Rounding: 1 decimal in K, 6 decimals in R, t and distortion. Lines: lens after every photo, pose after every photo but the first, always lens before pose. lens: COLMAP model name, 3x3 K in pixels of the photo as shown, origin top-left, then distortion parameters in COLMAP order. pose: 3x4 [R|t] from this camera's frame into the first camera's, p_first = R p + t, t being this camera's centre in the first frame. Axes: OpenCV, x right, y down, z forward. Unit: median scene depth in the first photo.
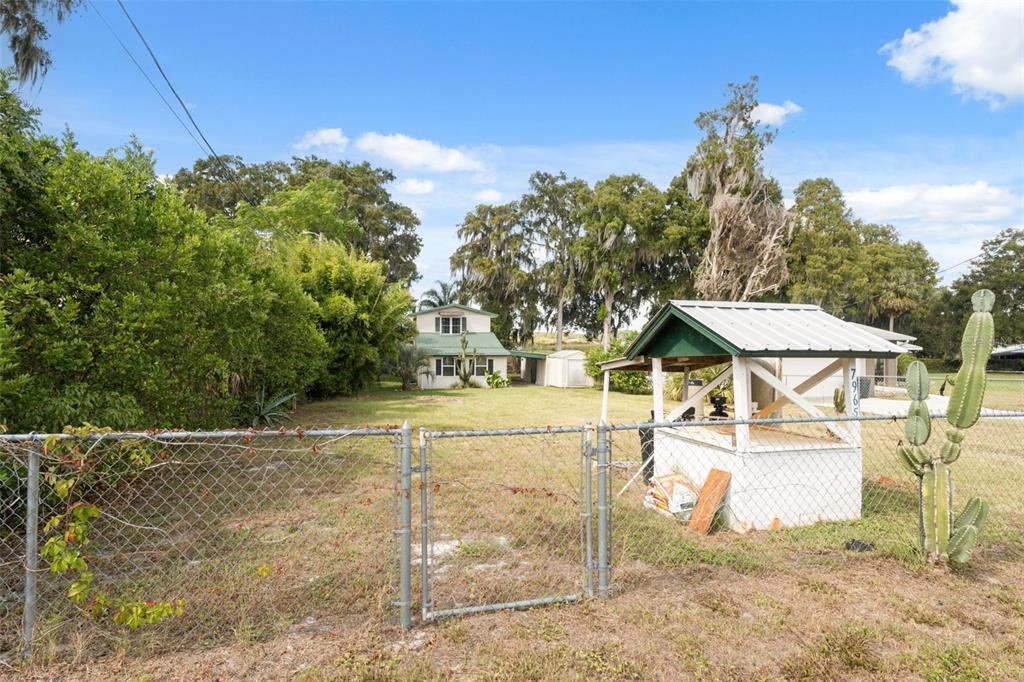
lens RADIAL K [[494.5, 0, 515.5], [0, 494.5, 340.7], [0, 0, 1]] dist [0.000889, 0.000009]
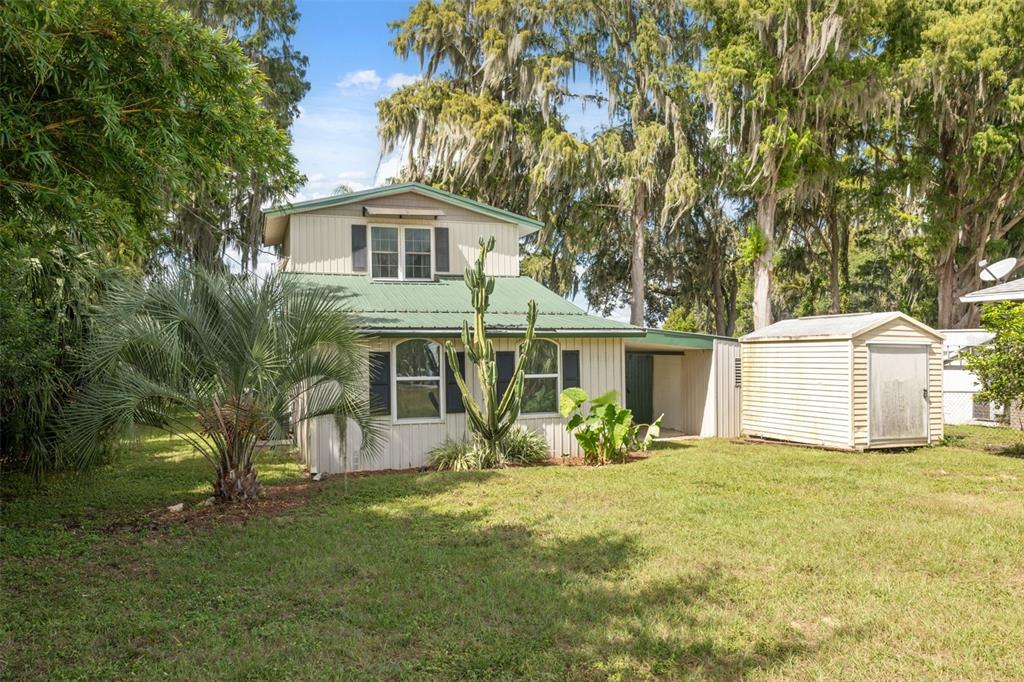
lens RADIAL K [[688.1, 0, 516.9], [0, 688.1, 348.0], [0, 0, 1]] dist [0.000410, 0.002964]
pose [[0.993726, -0.012946, 0.111091, -0.119129], [0.012398, 0.999907, 0.005622, 0.032798], [-0.111153, -0.004210, 0.993794, 0.613654]]
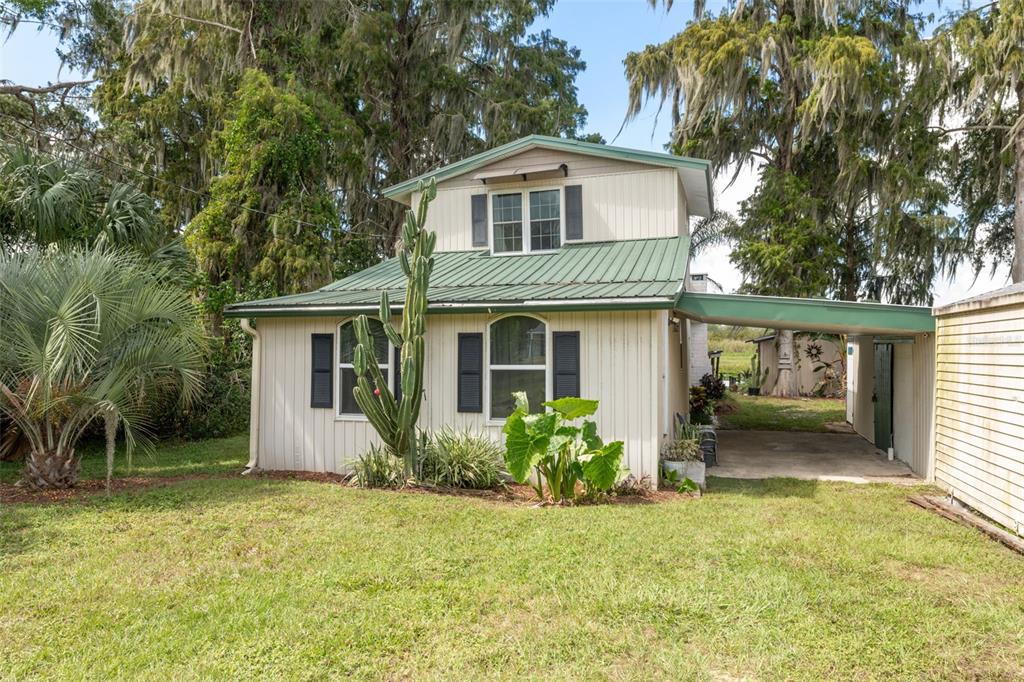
lens RADIAL K [[688.1, 0, 512.6], [0, 688.1, 343.1], [0, 0, 1]] dist [0.000410, 0.002964]
pose [[0.852086, -0.010163, -0.523303, 0.066991], [0.011844, 0.999930, -0.000133, 0.040674], [0.523268, -0.006084, 0.852147, 0.751250]]
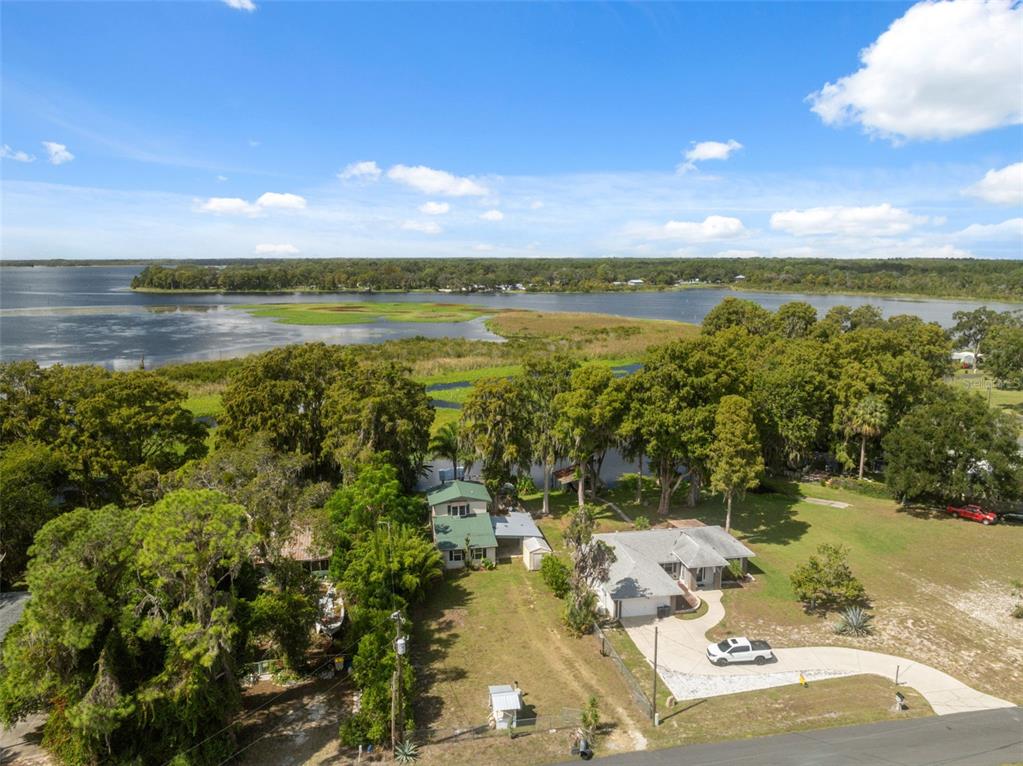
lens RADIAL K [[727.0, 0, 507.8], [0, 727.0, 380.8], [0, 0, 1]] dist [-0.032891, 0.004228]
pose [[0.997834, 0.006222, -0.065492, 0.162973], [0.005399, 0.984414, 0.175782, -0.856489], [0.065565, -0.175755, 0.982248, -1.101151]]
